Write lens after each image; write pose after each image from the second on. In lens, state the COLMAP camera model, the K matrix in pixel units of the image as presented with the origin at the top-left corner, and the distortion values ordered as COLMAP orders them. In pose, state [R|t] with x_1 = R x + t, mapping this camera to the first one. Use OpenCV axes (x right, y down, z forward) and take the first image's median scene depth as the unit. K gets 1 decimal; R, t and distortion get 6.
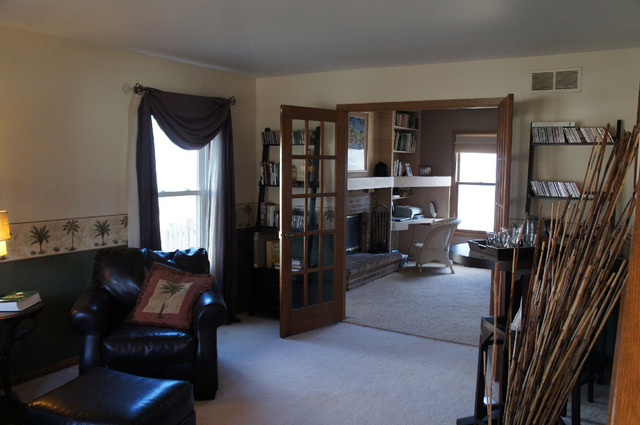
lens RADIAL K [[575.1, 0, 320.0], [0, 575.1, 212.5], [0, 0, 1]] dist [-0.051726, 0.016013]
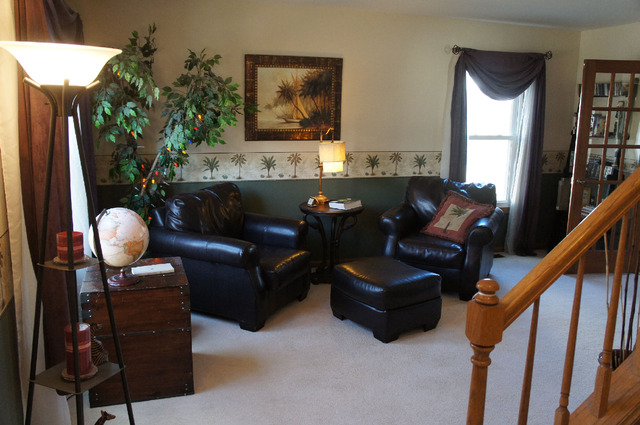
lens RADIAL K [[575.1, 0, 320.0], [0, 575.1, 212.5], [0, 0, 1]] dist [-0.051726, 0.016013]
pose [[0.785885, 0.128055, -0.604968, 0.228337], [-0.070525, 0.990501, 0.118045, 0.005732], [0.614337, -0.050105, 0.787451, -0.154786]]
